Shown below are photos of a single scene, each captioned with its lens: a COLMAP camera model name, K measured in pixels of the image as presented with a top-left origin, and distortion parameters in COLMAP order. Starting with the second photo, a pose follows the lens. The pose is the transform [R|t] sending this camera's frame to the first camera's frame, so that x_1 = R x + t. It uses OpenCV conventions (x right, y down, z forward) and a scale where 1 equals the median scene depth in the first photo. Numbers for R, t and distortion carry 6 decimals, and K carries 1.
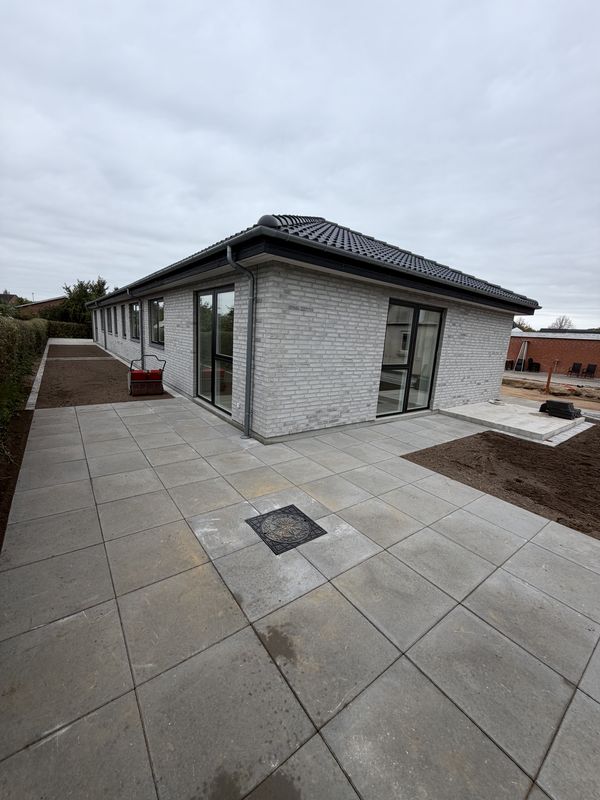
lens RADIAL K [[320.7, 0, 300.0], [0, 320.7, 400.0], [0, 0, 1]] dist [0.001277, -0.000024]
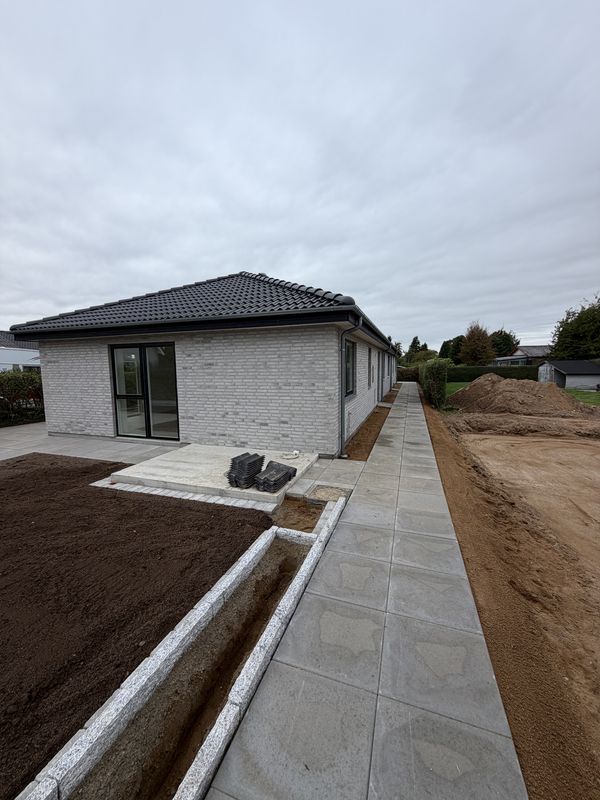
lens RADIAL K [[320.7, 0, 300.0], [0, 320.7, 400.0], [0, 0, 1]] dist [0.001277, -0.000024]
pose [[0.545456, 0.015059, -0.838004, 1.794054], [-0.125029, 0.990113, -0.063589, -0.101264], [0.828761, 0.139459, 0.541946, 0.940860]]
